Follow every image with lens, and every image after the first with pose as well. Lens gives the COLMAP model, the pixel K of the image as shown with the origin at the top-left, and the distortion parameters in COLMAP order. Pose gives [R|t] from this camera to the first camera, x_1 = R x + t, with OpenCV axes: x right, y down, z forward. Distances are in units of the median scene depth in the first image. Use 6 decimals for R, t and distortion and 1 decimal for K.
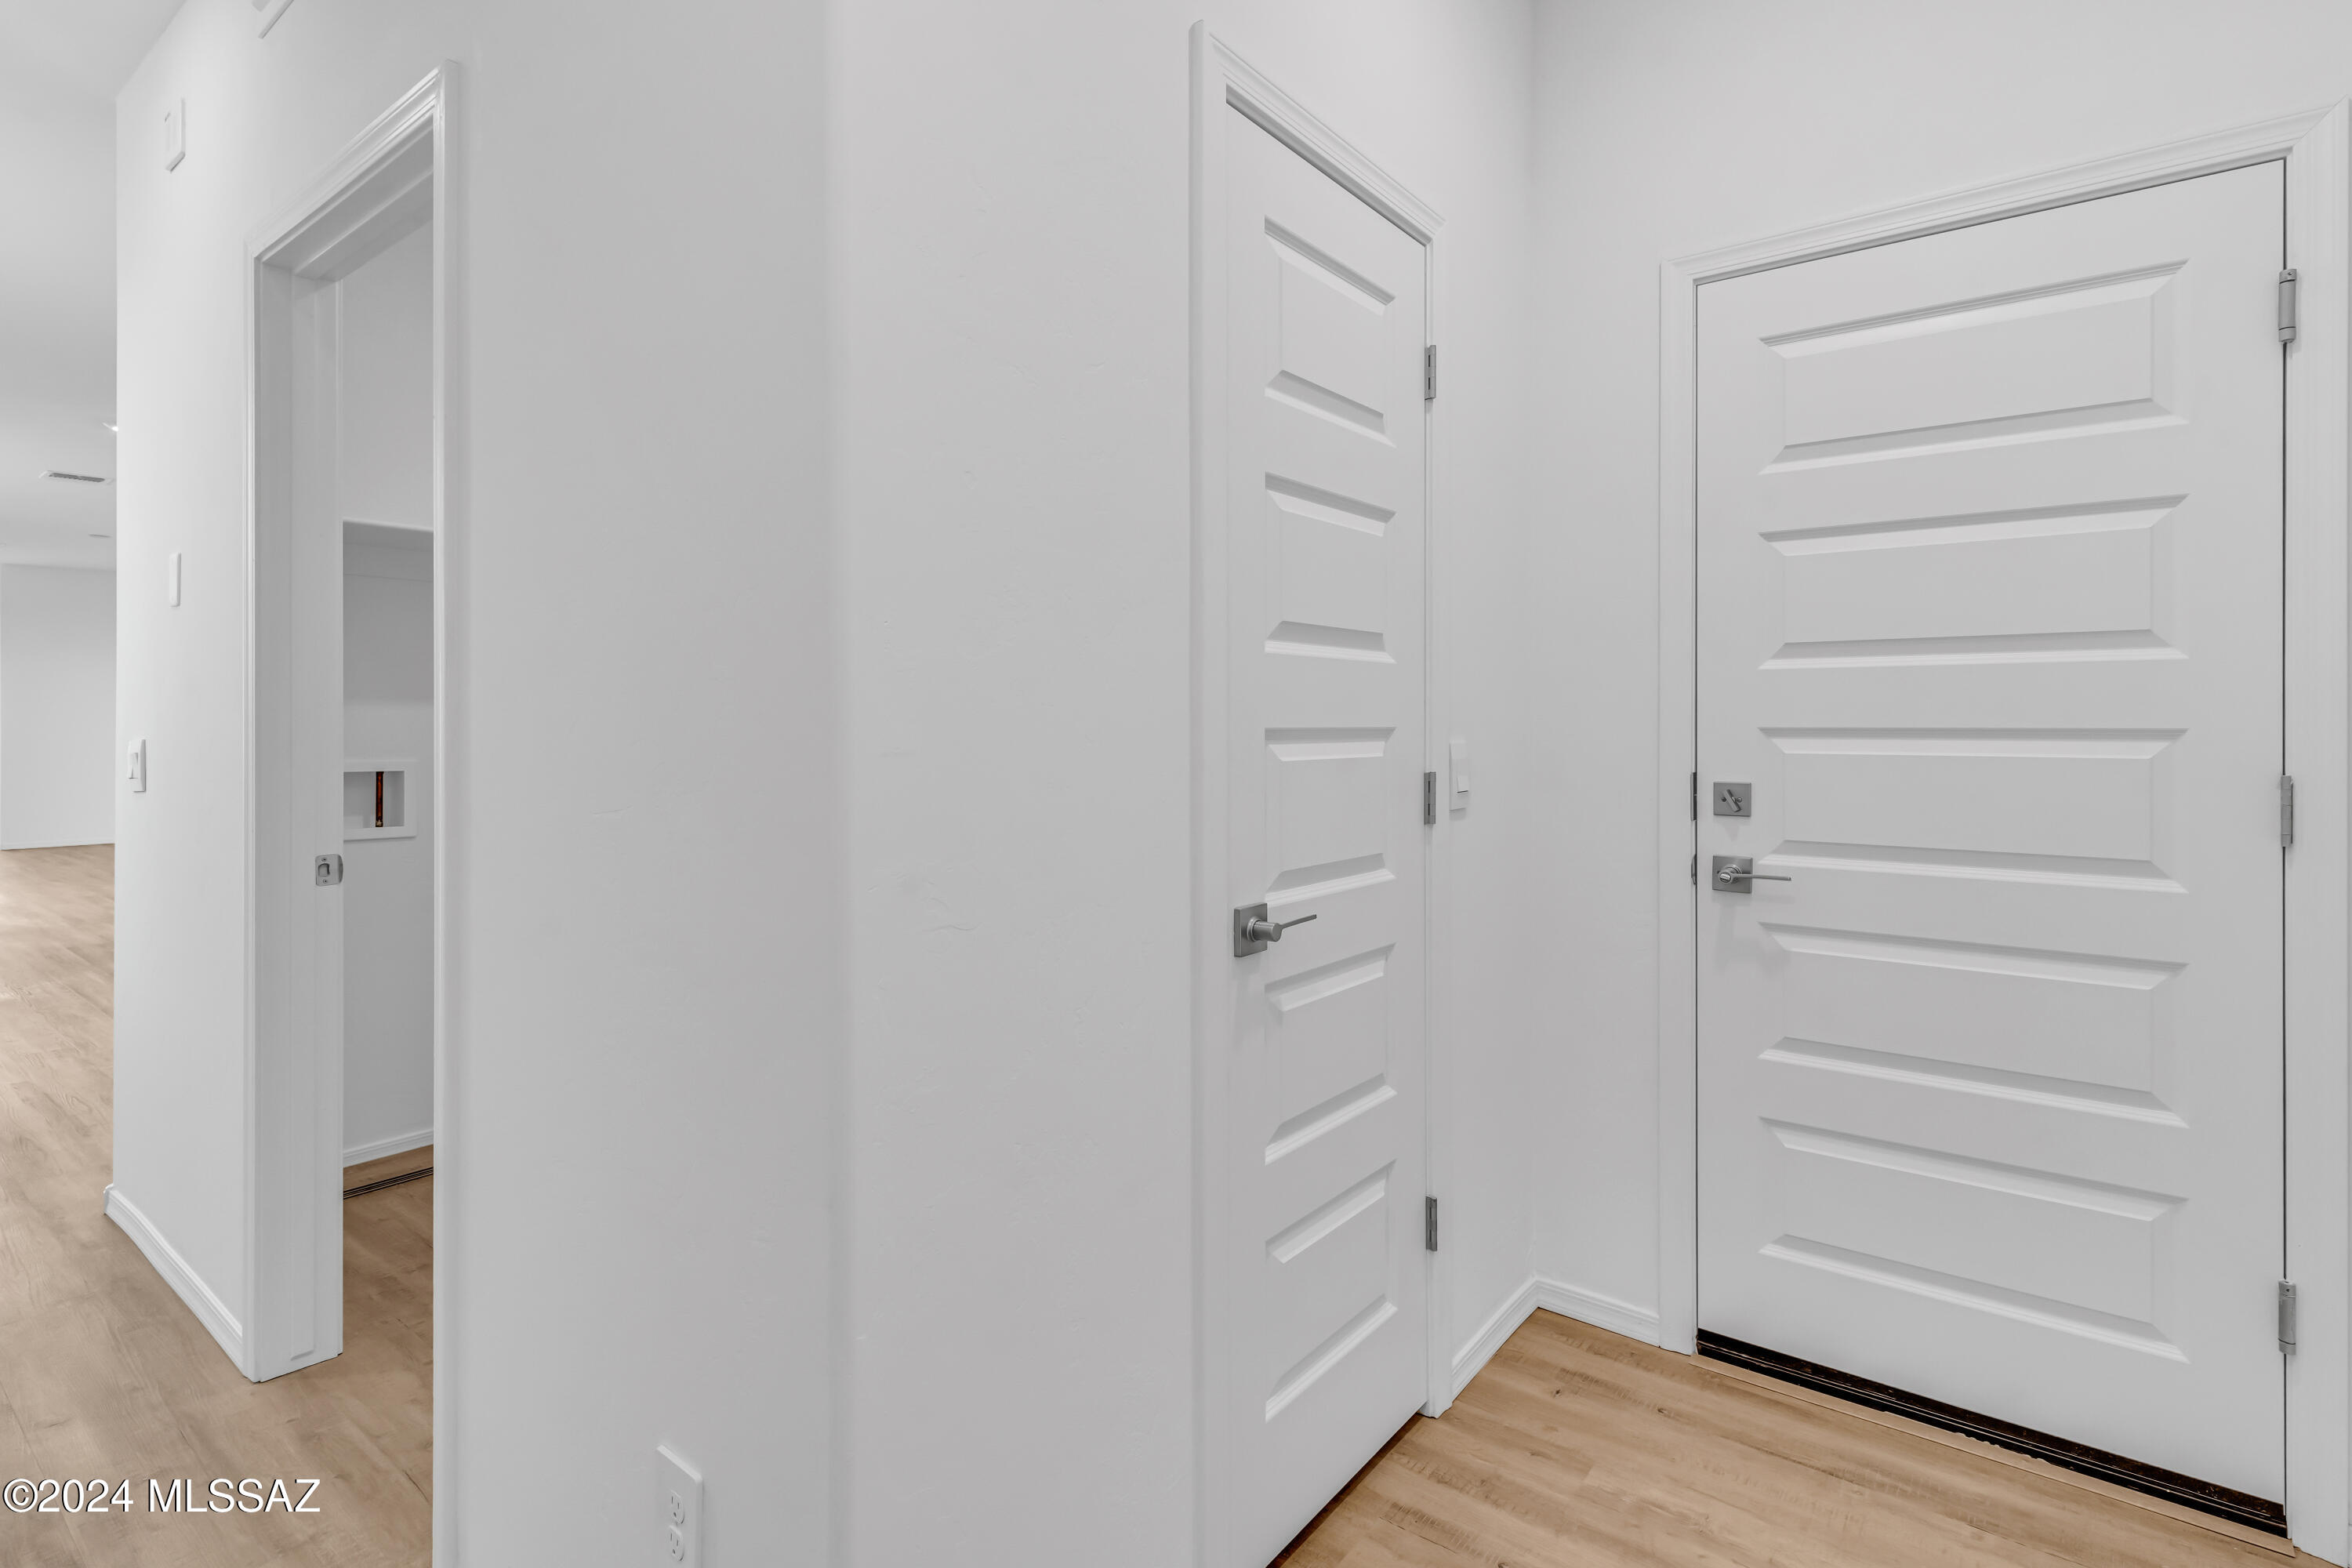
lens RADIAL K [[1166.2, 0, 1204.0], [0, 1166.2, 712.3], [0, 0, 1]] dist [-0.001063, 0.000234]
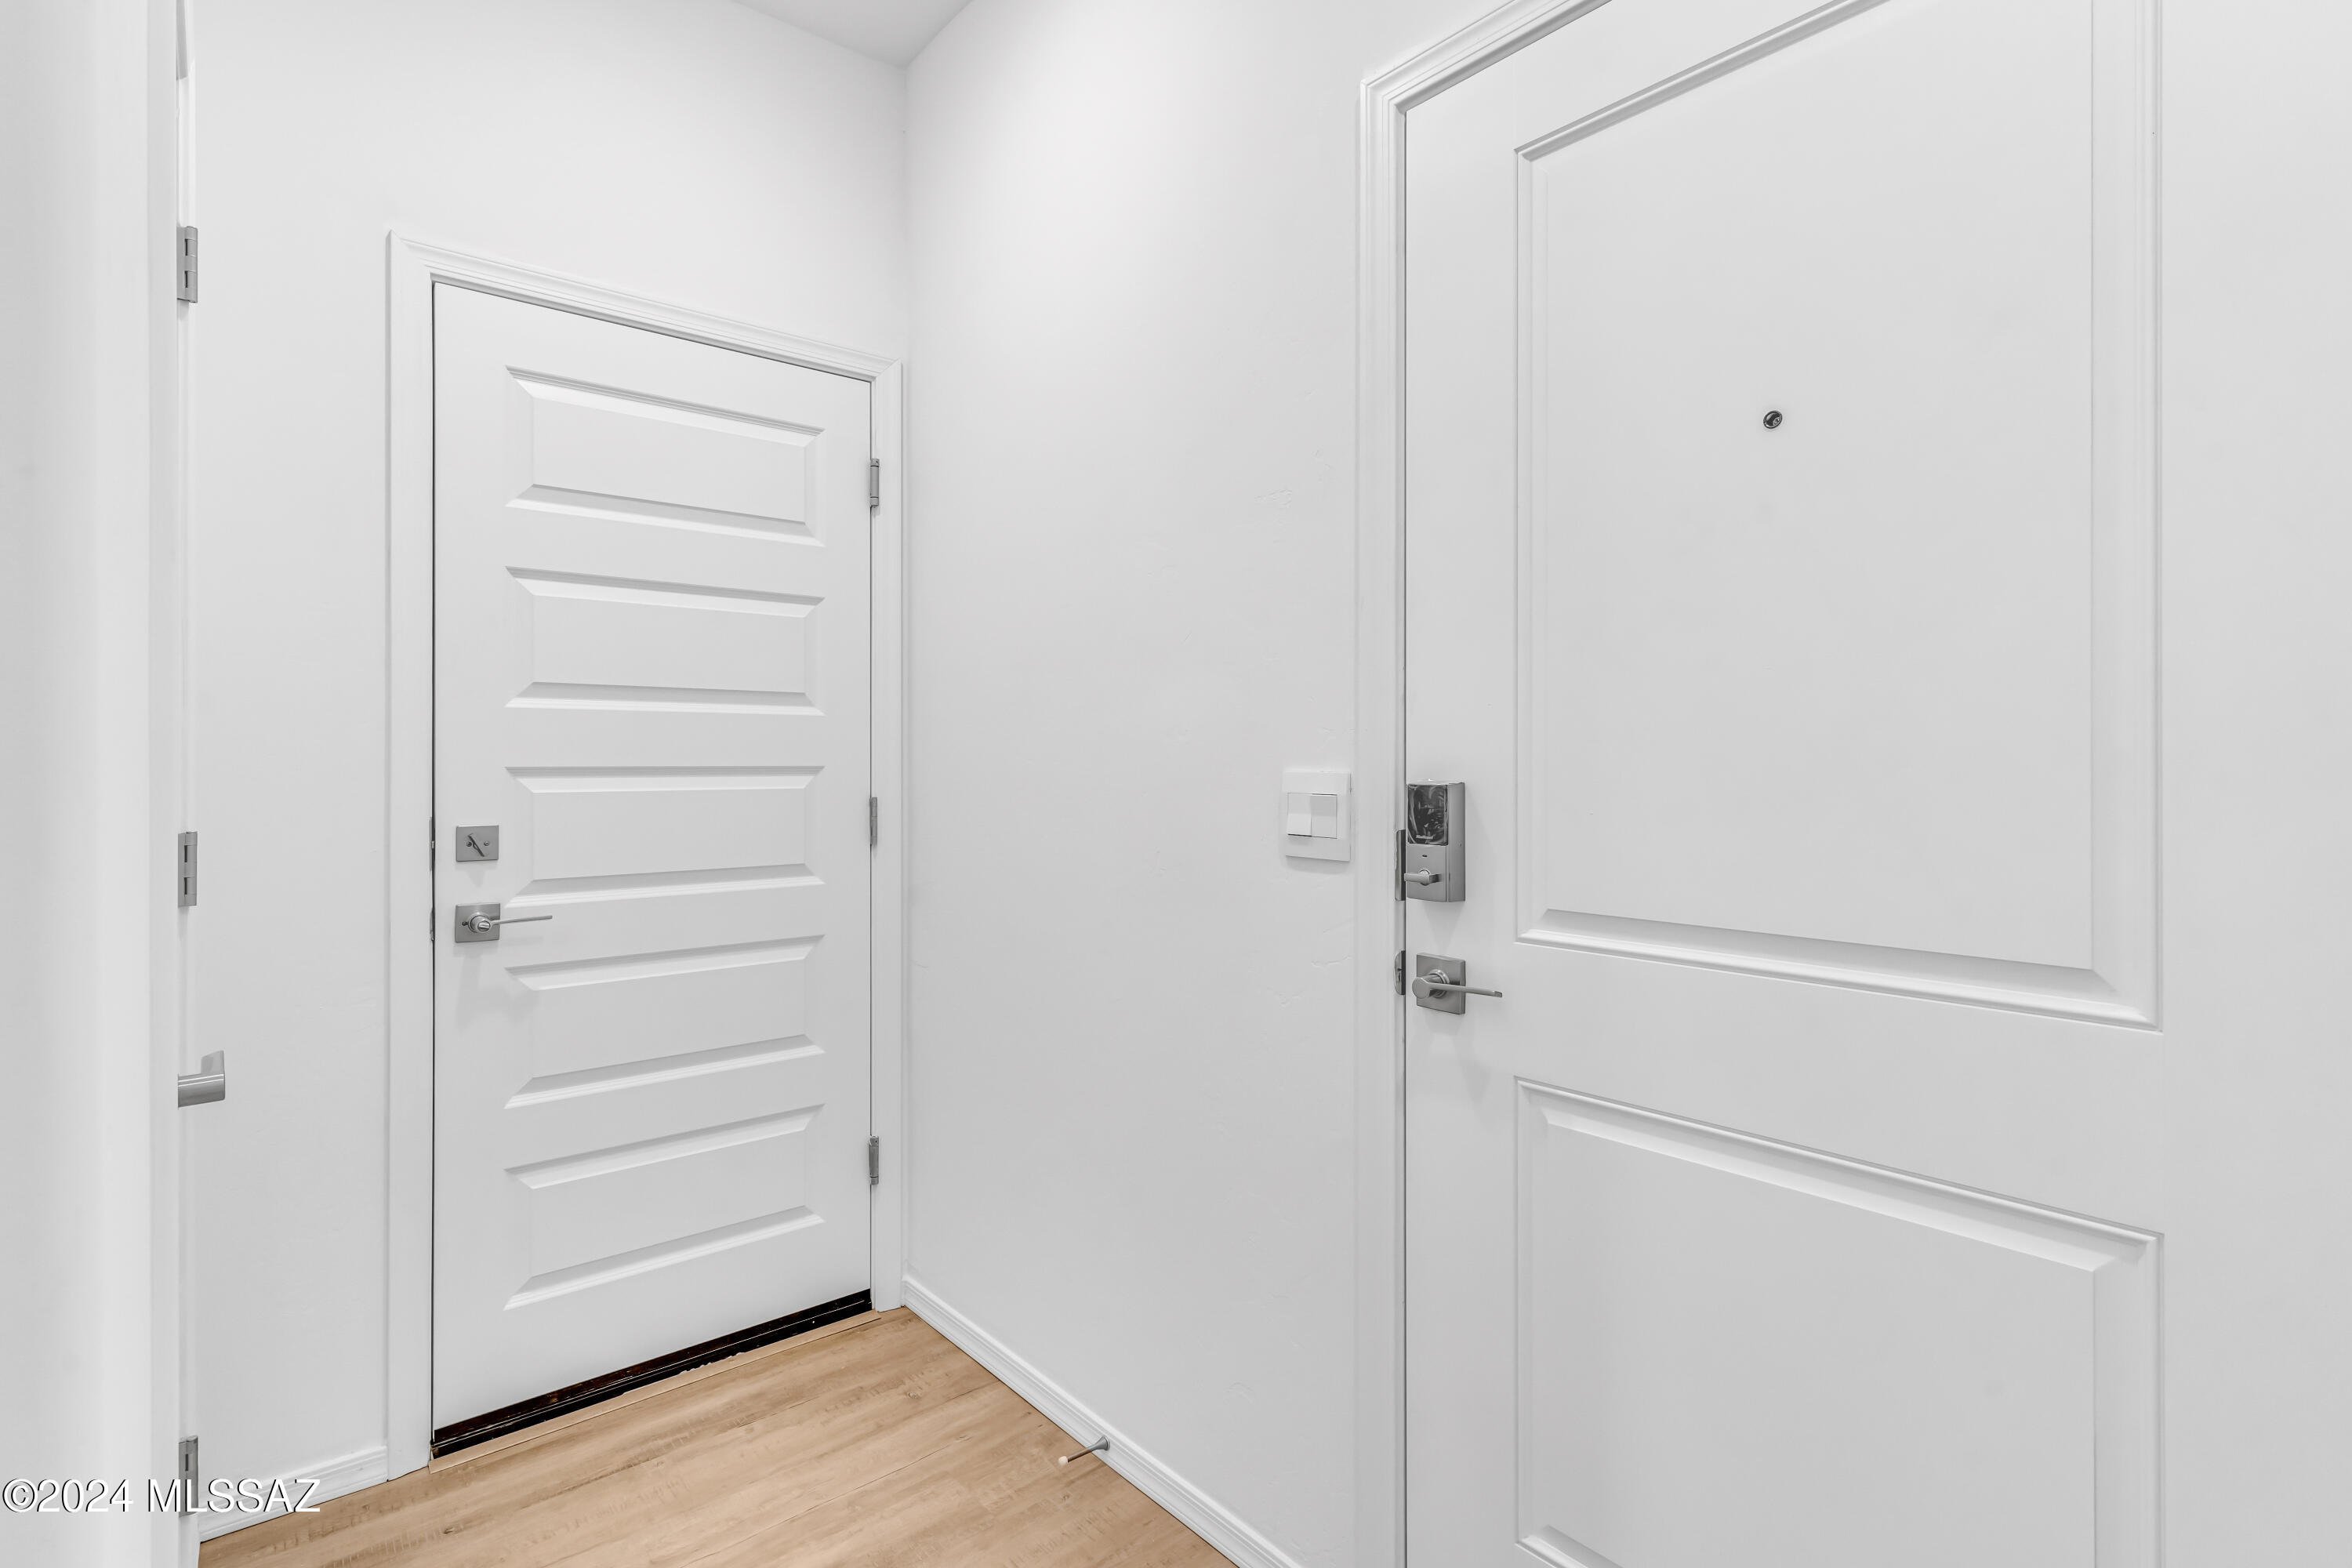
lens RADIAL K [[1128.1, 0, 1174.1], [0, 1128.1, 748.6], [0, 0, 1]] dist [0.001426, 0.000139]
pose [[0.206674, 0.010511, 0.978353, -0.333831], [-0.006534, 0.999935, -0.009363, 0.002860], [-0.978388, -0.004458, 0.206729, 0.267492]]
